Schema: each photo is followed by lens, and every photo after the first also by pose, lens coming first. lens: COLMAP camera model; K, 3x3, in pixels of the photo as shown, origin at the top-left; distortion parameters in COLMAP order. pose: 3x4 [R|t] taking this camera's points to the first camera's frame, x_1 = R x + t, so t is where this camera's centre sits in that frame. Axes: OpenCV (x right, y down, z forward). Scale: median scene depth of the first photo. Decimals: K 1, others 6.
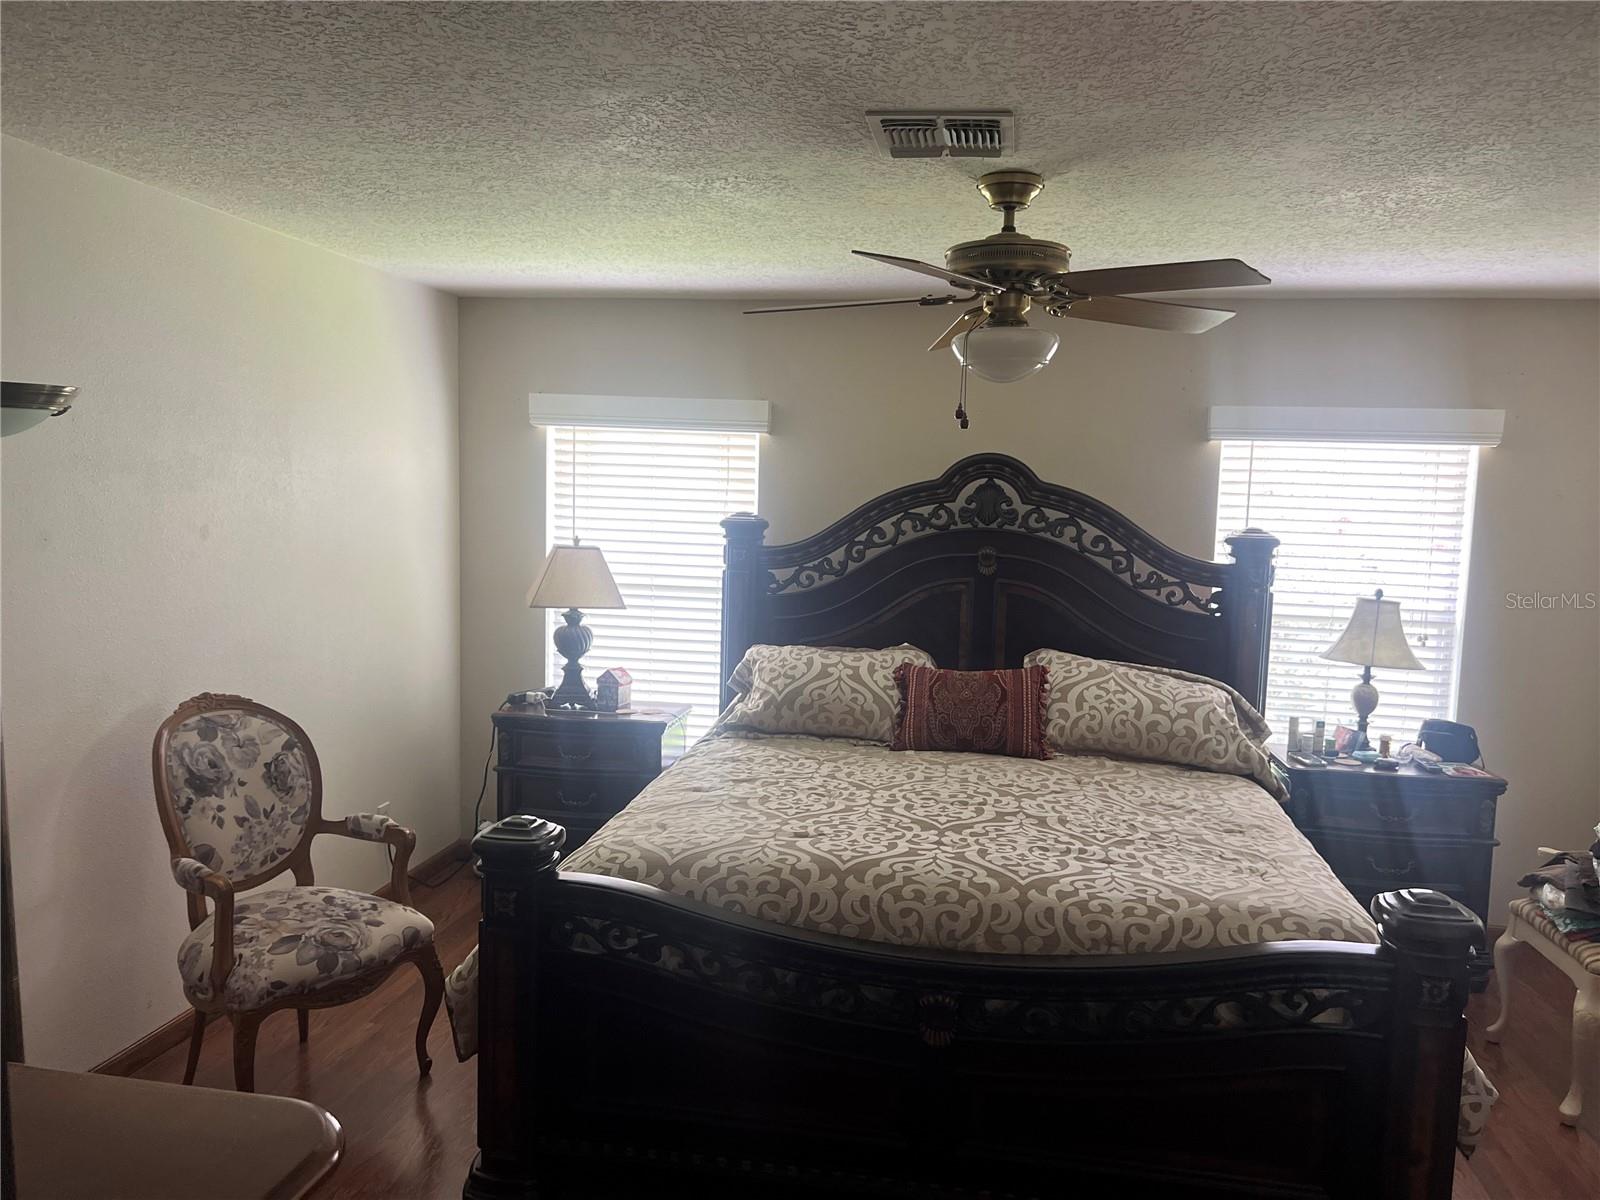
lens RADIAL K [[1171.9, 0, 800.0], [0, 1171.9, 600.0], [0, 0, 1]] dist [-0.001356, -0.003482]
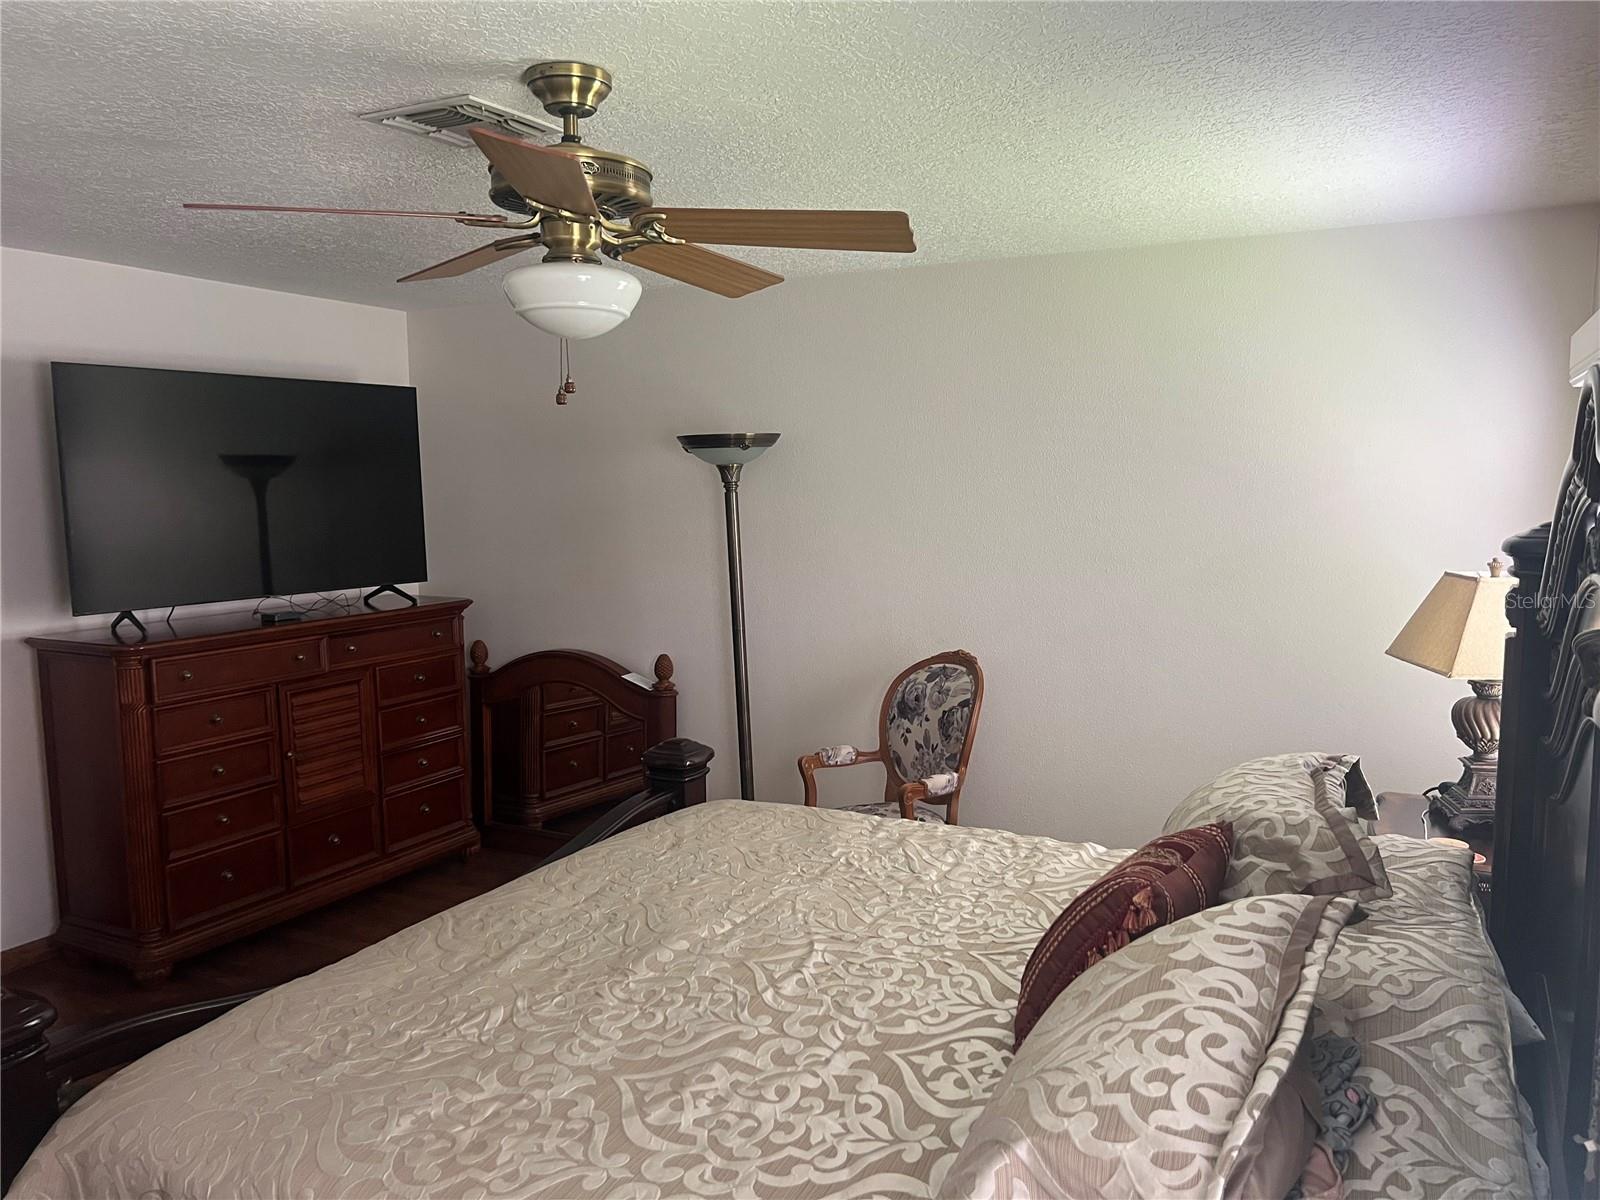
lens RADIAL K [[1171.9, 0, 800.0], [0, 1171.9, 600.0], [0, 0, 1]] dist [-0.001356, -0.003482]
pose [[-0.349879, 0.076828, -0.933639, 0.760205], [-0.076576, 0.990951, 0.110241, -0.103104], [0.933660, 0.110065, -0.340830, 1.300074]]
